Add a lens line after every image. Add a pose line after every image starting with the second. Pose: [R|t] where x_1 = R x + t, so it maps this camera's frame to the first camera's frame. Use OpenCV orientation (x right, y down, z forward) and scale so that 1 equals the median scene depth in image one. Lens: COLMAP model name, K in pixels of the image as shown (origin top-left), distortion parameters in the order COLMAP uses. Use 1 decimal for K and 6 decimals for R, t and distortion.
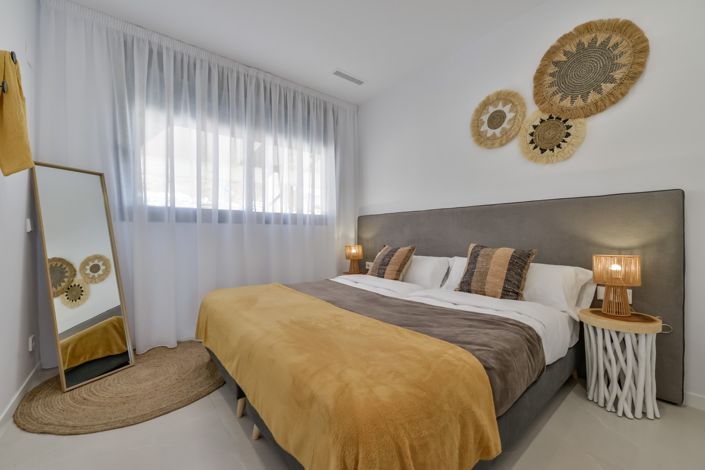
lens RADIAL K [[288.8, 0, 366.4], [0, 288.8, 238.7], [0, 0, 1]] dist [-0.001278, -0.000350]
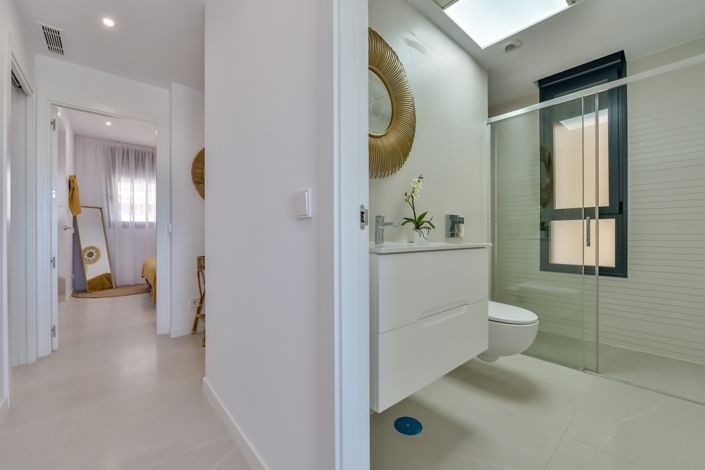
lens RADIAL K [[282.0, 0, 352.5], [0, 282.0, 235.0], [0, 0, 1]] dist [-0.000420, 0.000019]
pose [[0.999819, 0.004412, 0.018481, 0.751034], [-0.004372, 0.999988, -0.002193, -0.009778], [-0.018491, 0.002112, 0.999827, -0.921598]]
